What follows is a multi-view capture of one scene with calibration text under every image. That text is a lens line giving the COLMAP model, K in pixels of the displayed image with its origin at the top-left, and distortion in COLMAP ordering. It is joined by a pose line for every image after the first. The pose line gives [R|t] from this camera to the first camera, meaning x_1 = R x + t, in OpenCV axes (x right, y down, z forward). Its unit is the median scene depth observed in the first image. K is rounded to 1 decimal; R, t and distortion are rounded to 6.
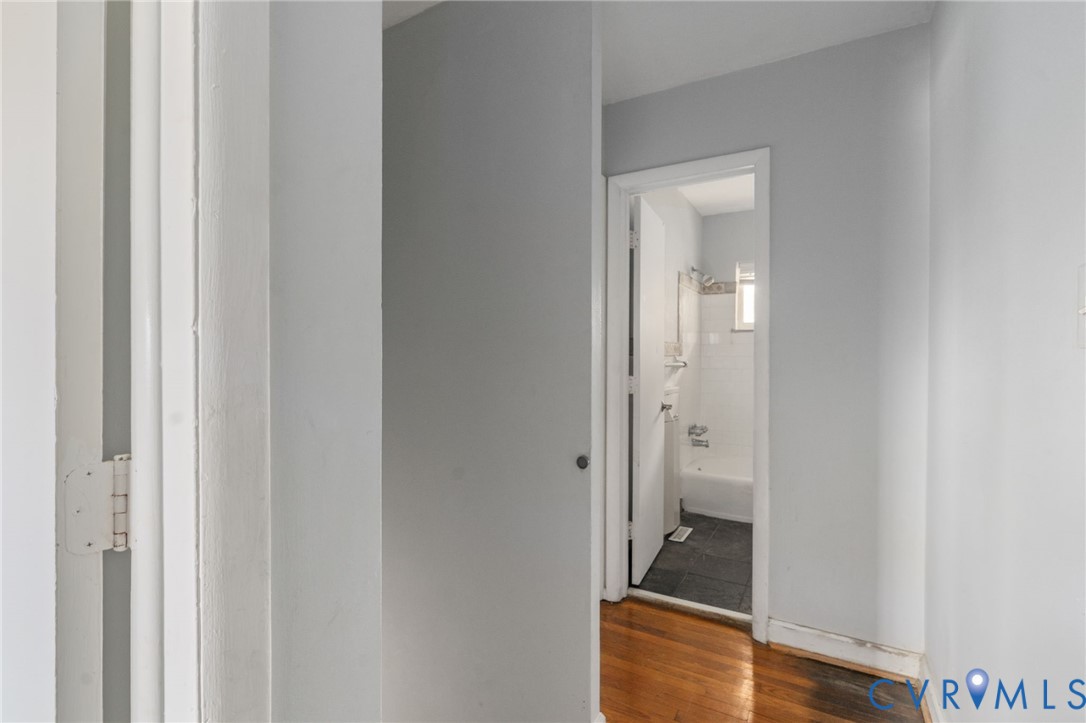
lens RADIAL K [[505.9, 0, 542.4], [0, 505.9, 360.5], [0, 0, 1]] dist [-0.004656, -0.000699]
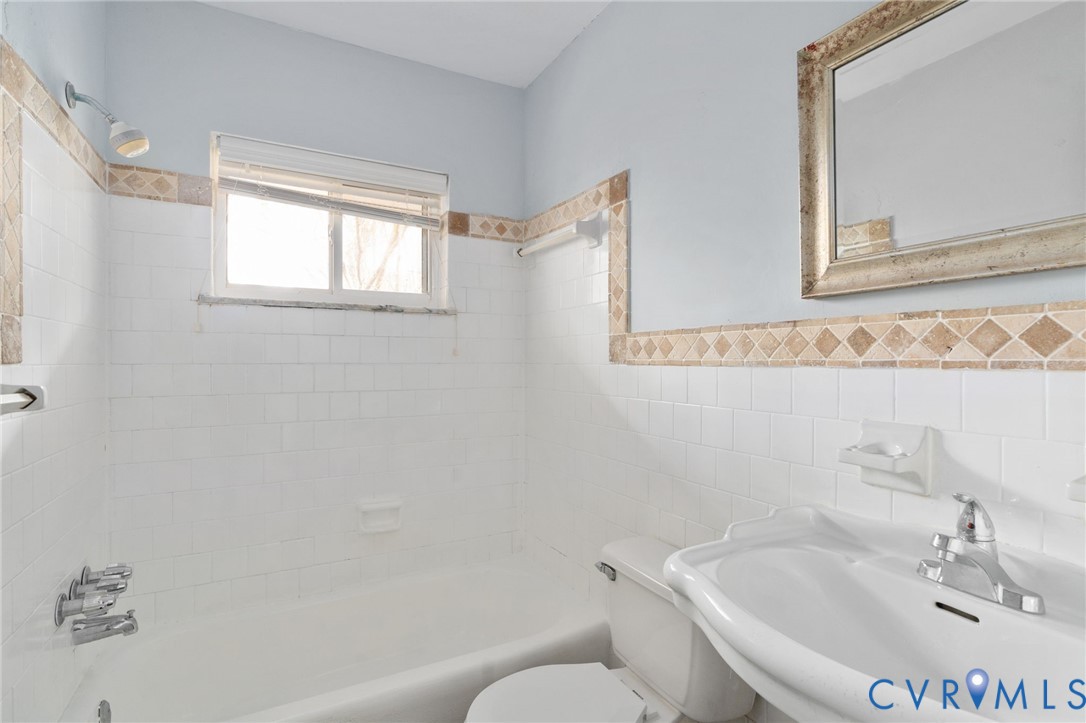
lens RADIAL K [[505.9, 0, 542.7], [0, 505.9, 360.8], [0, 0, 1]] dist [-0.004656, -0.000699]
pose [[0.517331, -0.005740, 0.855766, 0.173221], [0.010006, 0.999950, 0.000658, -0.007635], [-0.855727, 0.008222, 0.517363, 0.563334]]
